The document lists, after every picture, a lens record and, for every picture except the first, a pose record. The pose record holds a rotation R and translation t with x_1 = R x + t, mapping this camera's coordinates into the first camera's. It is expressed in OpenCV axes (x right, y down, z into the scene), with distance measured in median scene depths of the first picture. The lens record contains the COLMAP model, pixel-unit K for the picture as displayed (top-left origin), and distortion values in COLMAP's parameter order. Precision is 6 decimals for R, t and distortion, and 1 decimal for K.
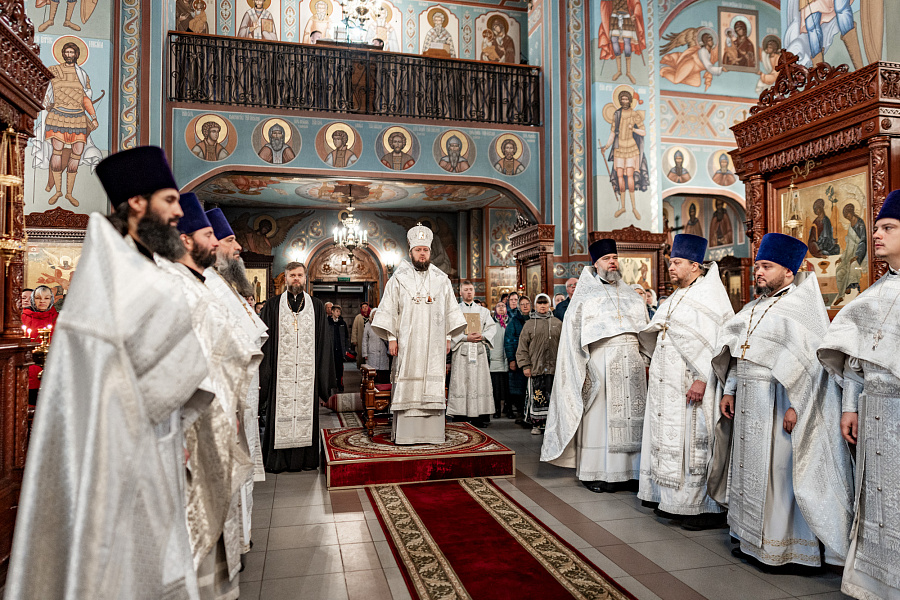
lens RADIAL K [[608.2, 0, 446.2], [0, 608.2, 295.8], [0, 0, 1]] dist [0.004908, 0.004541]
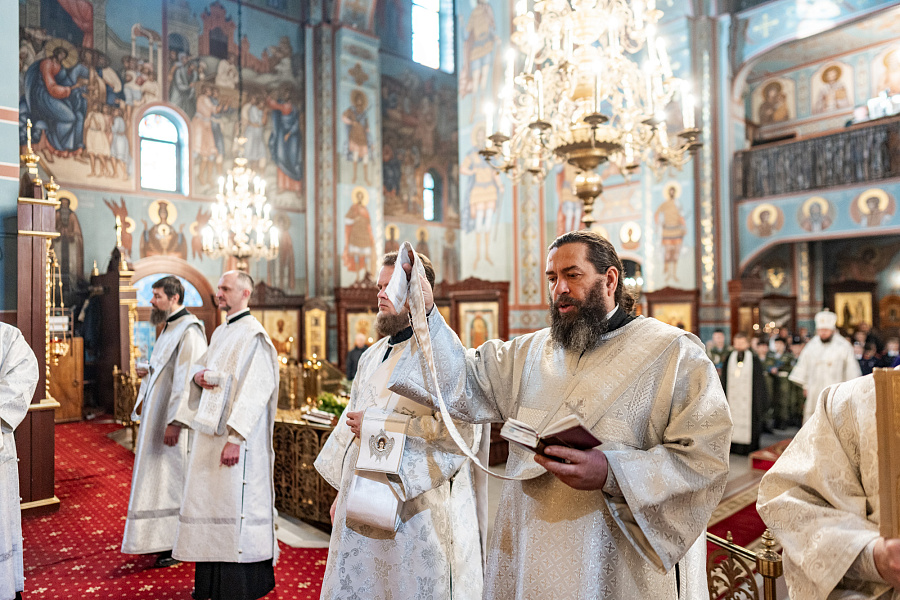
lens RADIAL K [[608.2, 0, 446.2], [0, 608.2, 295.8], [0, 0, 1]] dist [0.004908, 0.004541]
pose [[0.483796, -0.019277, -0.874968, 0.481396], [0.040002, 0.999200, 0.000105, -0.112532], [0.874266, -0.035051, 0.484180, -0.334747]]
